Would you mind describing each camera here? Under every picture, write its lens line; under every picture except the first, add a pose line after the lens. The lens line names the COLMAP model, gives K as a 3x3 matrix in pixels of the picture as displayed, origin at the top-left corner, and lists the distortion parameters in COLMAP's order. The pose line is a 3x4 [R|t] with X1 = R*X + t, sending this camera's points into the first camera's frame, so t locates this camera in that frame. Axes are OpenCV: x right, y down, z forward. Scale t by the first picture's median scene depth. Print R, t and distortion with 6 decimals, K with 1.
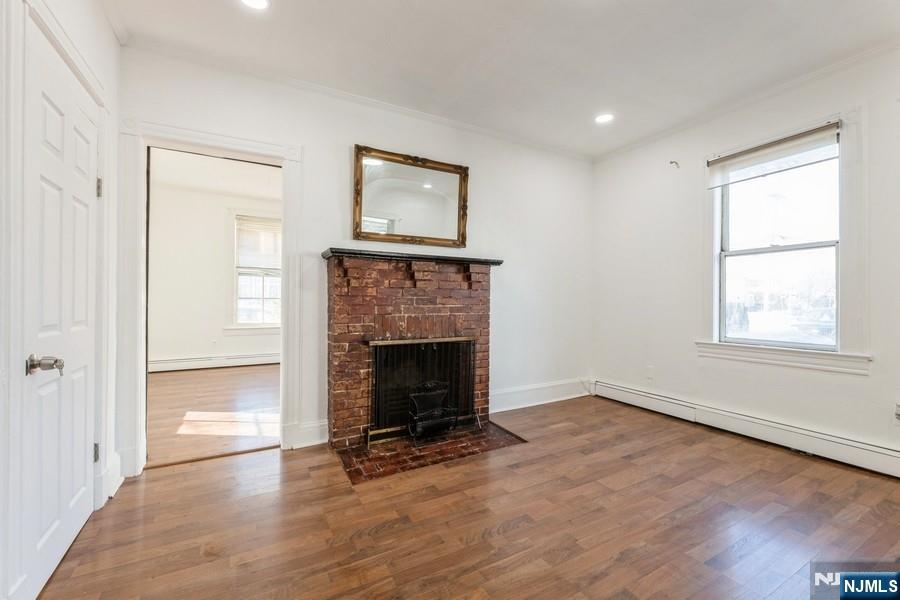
lens RADIAL K [[374.6, 0, 453.3], [0, 374.6, 298.1], [0, 0, 1]] dist [0.000259, -0.000008]
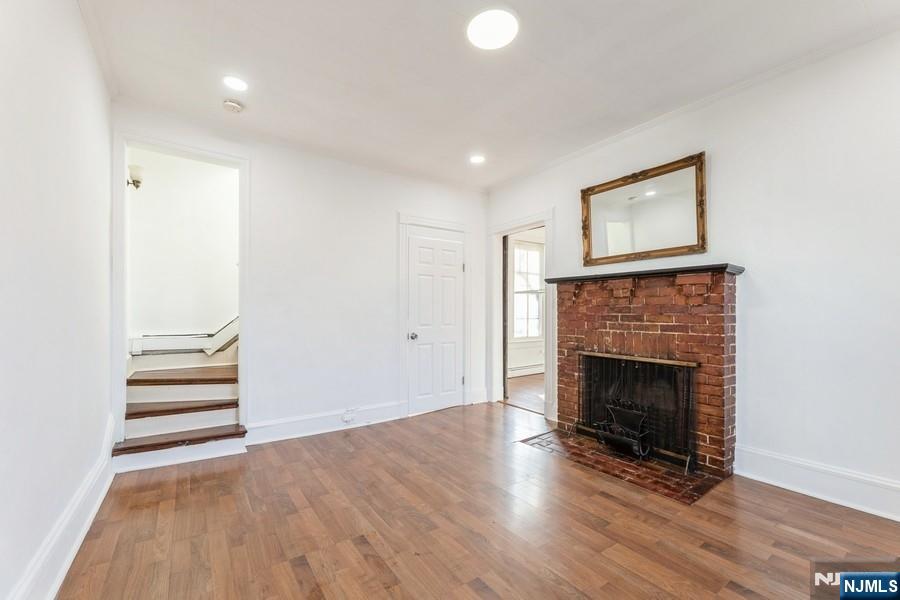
lens RADIAL K [[373.3, 0, 451.6], [0, 373.3, 310.2], [0, 0, 1]] dist [0.000610, 0.000073]
pose [[0.111344, -0.009935, -0.993732, 0.888884], [0.000926, 0.999951, -0.009893, -0.003501], [0.993782, 0.000181, 0.111348, 0.433684]]
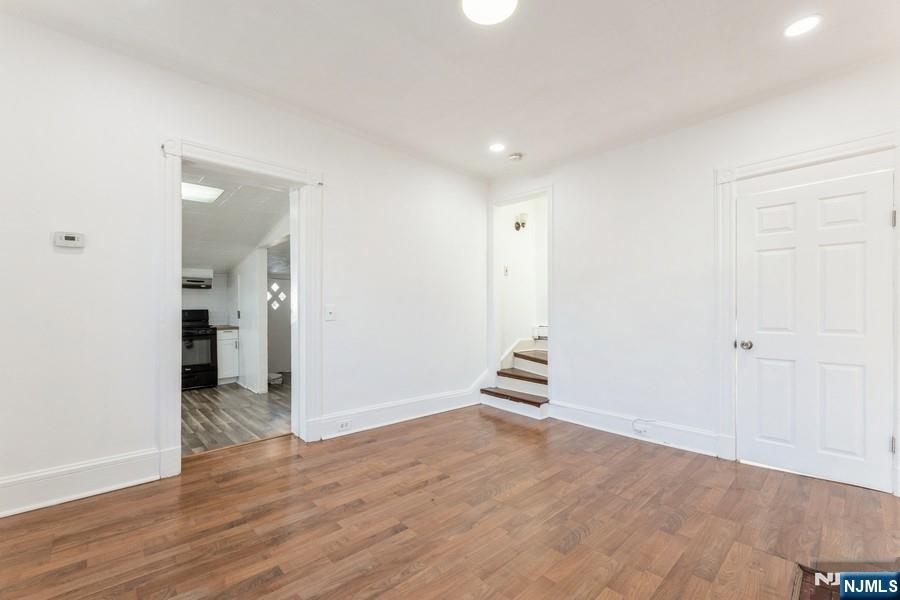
lens RADIAL K [[381.2, 0, 442.1], [0, 381.2, 312.2], [0, 0, 1]] dist [0.001358, 0.000086]
pose [[-0.972115, -0.004040, -0.234469, 0.454527], [-0.004430, 0.999990, 0.001137, 0.000761], [0.234462, 0.002144, -0.972123, 1.188418]]
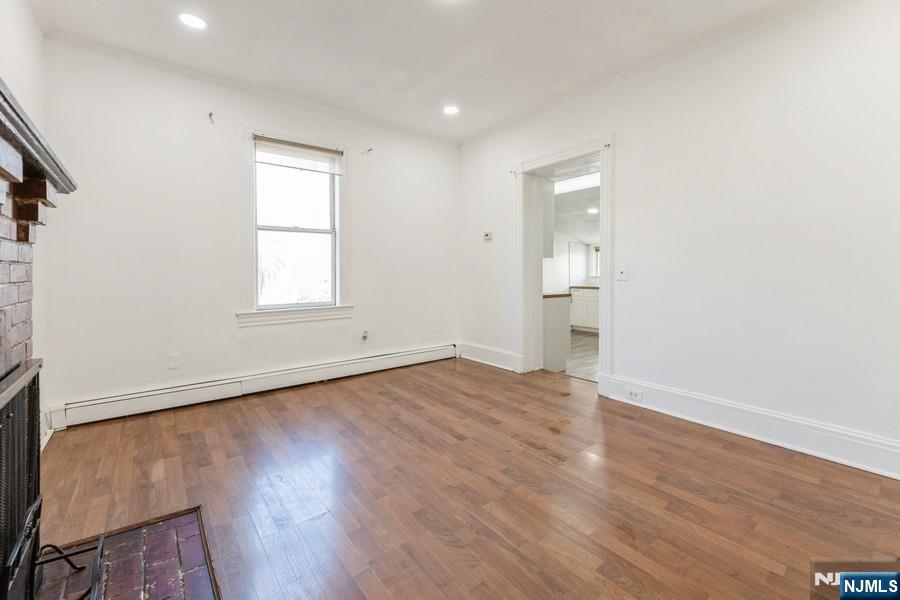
lens RADIAL K [[374.8, 0, 445.7], [0, 374.8, 277.0], [0, 0, 1]] dist [-0.000862, -0.000118]
pose [[-0.157199, -0.014092, 0.987466, -0.444802], [-0.004826, 0.999897, 0.013501, 0.006685], [-0.987555, -0.002644, -0.157251, 0.696116]]
